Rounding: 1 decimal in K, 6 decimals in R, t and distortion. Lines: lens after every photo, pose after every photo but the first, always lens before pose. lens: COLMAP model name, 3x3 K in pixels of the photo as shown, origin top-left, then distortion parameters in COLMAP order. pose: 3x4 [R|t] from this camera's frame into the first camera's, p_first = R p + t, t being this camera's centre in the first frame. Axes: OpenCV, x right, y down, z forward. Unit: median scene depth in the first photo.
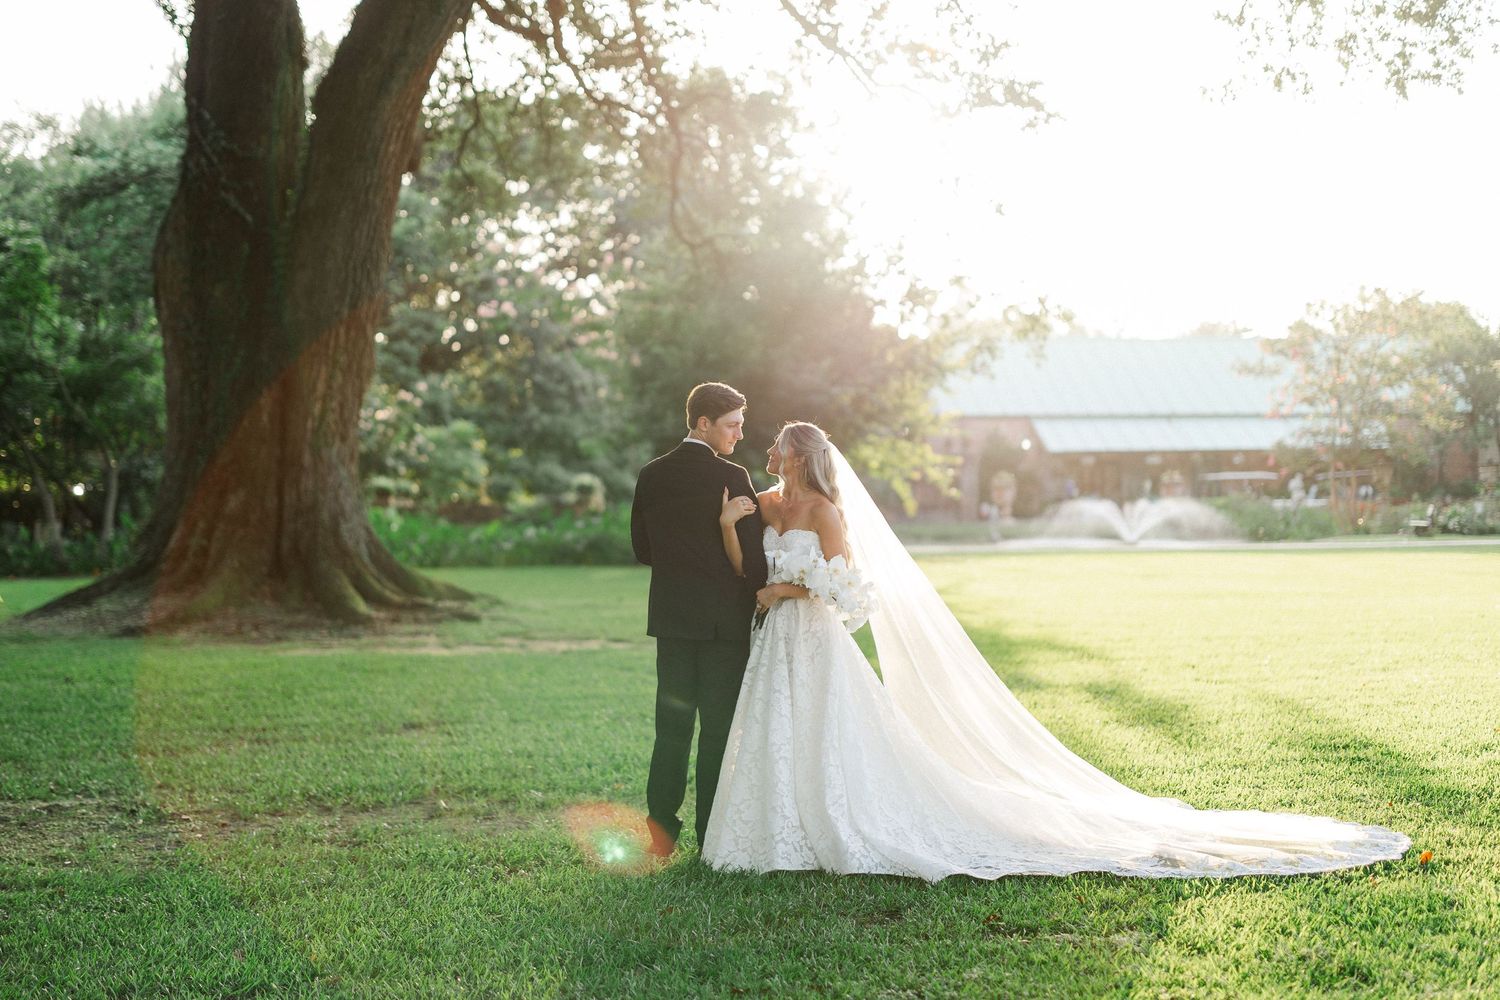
lens RADIAL K [[2255.3, 0, 676.1], [0, 2255.3, 491.0], [0, 0, 1]] dist [-0.009455, -0.068276]
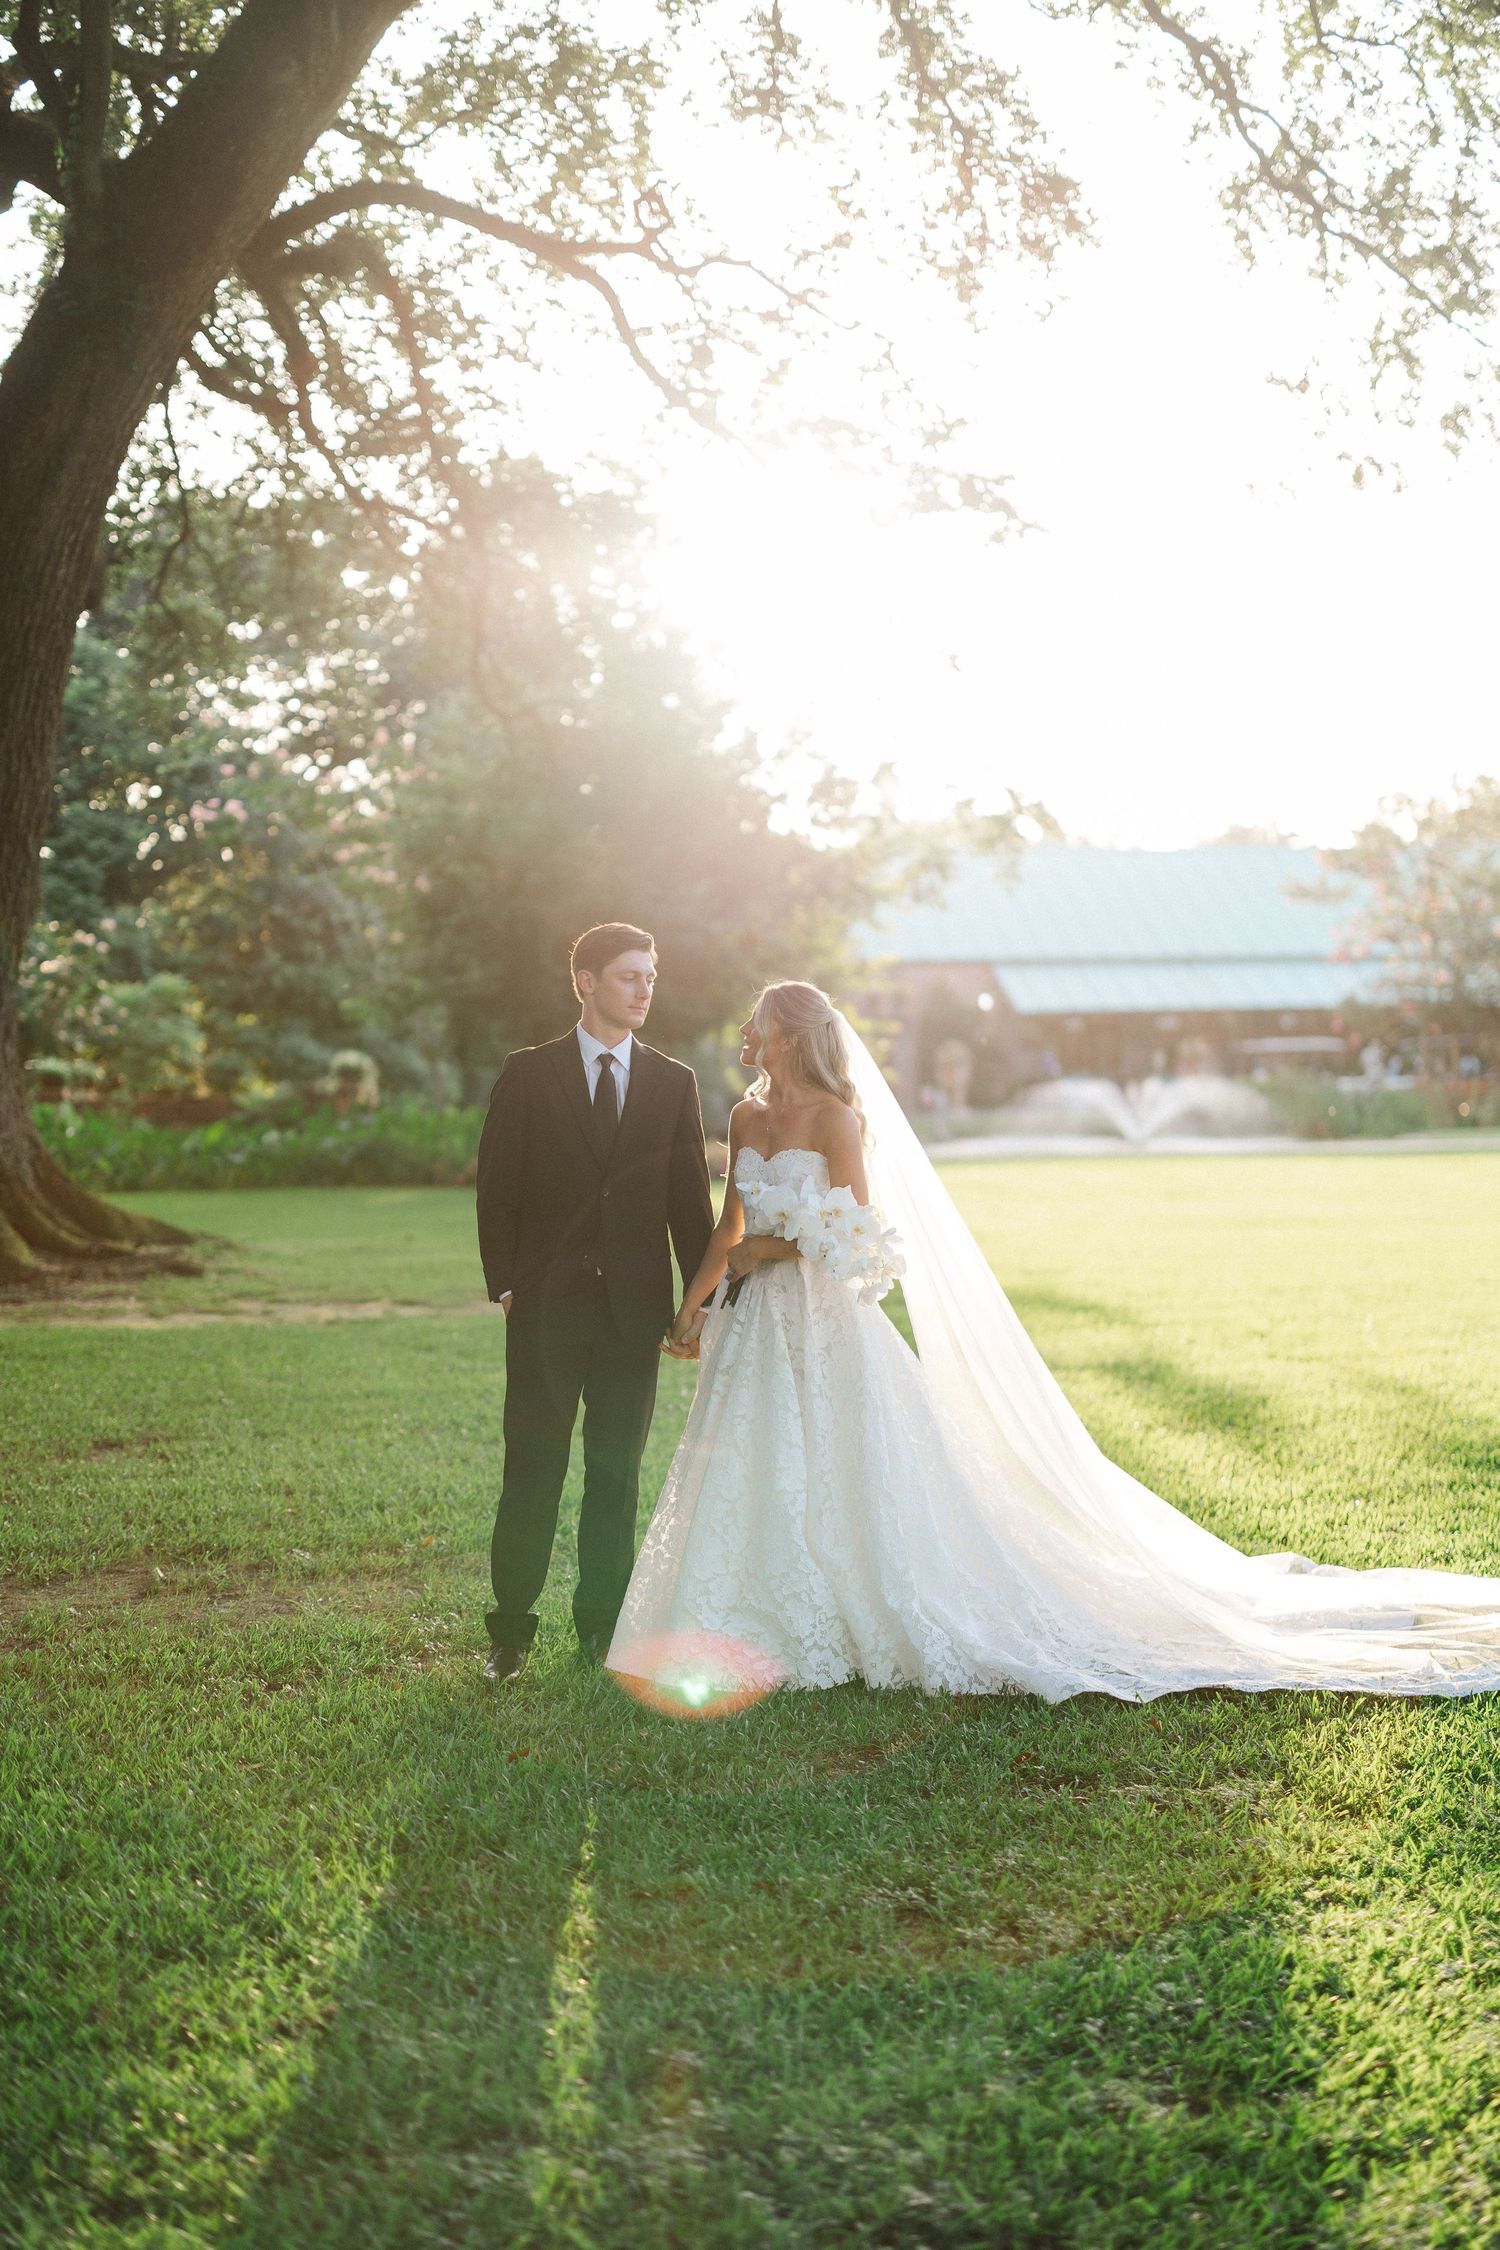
lens RADIAL K [[3251.3, 0, 661.0], [0, 3251.3, 1122.2], [0, 0, 1]] dist [-0.003717, -0.009399]
pose [[0.998379, -0.009317, 0.056139, -0.002307], [0.008421, 0.999834, 0.016183, -0.001442], [-0.056281, -0.015684, 0.998292, 0.012260]]
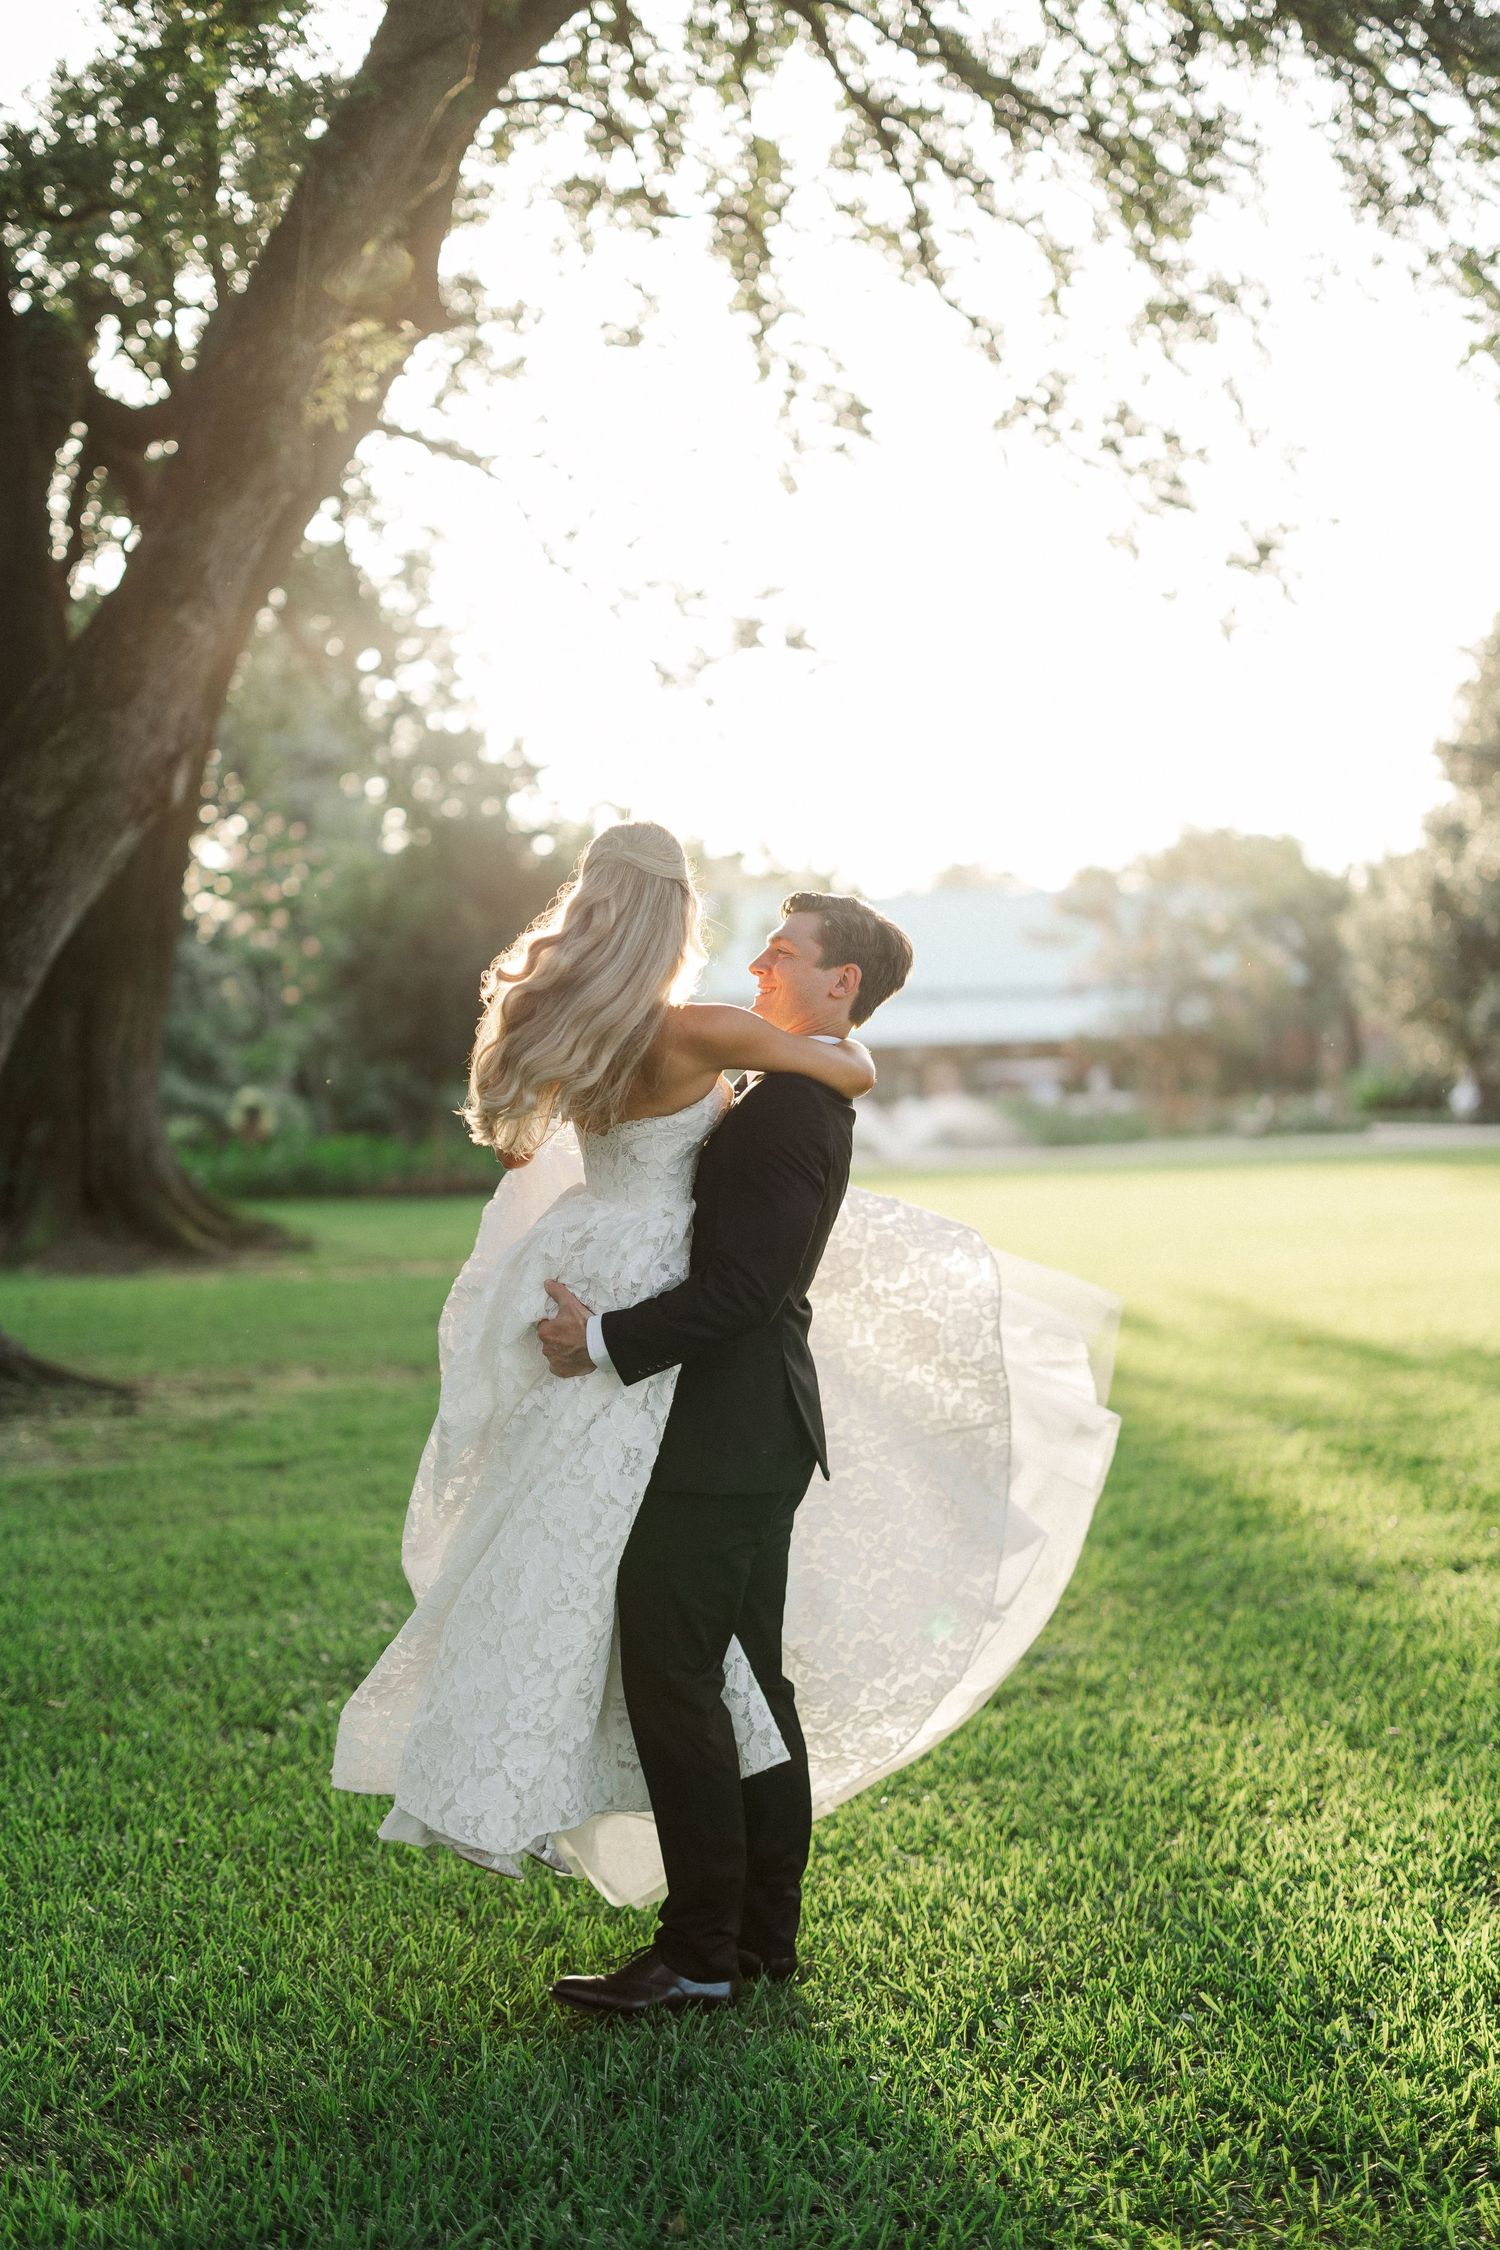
lens RADIAL K [[3251.3, 0, 661.0], [0, 3251.3, 1122.2], [0, 0, 1]] dist [-0.003717, -0.009399]
pose [[0.989278, -0.028930, 0.143148, -0.078077], [0.028121, 0.999575, 0.007671, -0.001502], [-0.143309, -0.003563, 0.989672, -0.212710]]
